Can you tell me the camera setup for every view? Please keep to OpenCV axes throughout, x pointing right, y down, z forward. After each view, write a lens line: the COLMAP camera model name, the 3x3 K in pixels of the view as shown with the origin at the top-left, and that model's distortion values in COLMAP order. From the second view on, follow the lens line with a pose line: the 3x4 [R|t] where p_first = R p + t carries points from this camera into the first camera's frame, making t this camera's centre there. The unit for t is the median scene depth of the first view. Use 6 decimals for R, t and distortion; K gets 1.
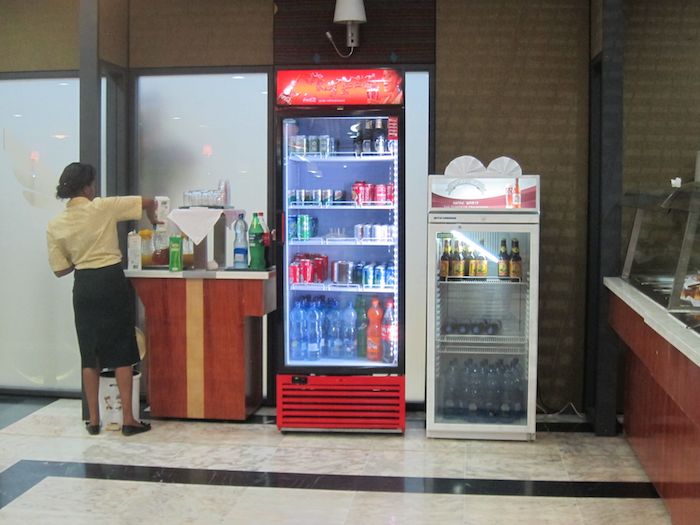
lens RADIAL K [[1004.1, 0, 350.0], [0, 1004.1, 262.5], [0, 0, 1]] dist [-0.181690, -0.003473]
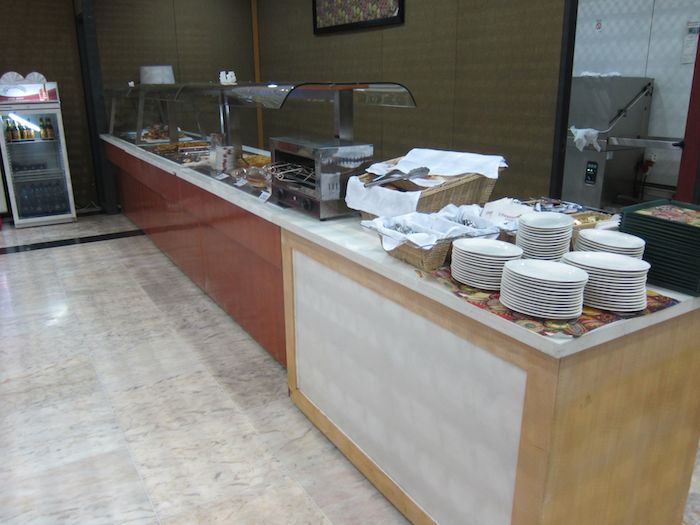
lens RADIAL K [[578.6, 0, 346.0], [0, 578.6, 261.2], [0, 0, 1]] dist [-0.043688, 0.013598]
pose [[0.786228, -0.192970, 0.587034, -0.077702], [0.057193, 0.968636, 0.241811, 0.011394], [-0.615284, -0.156545, 0.772605, -0.224719]]
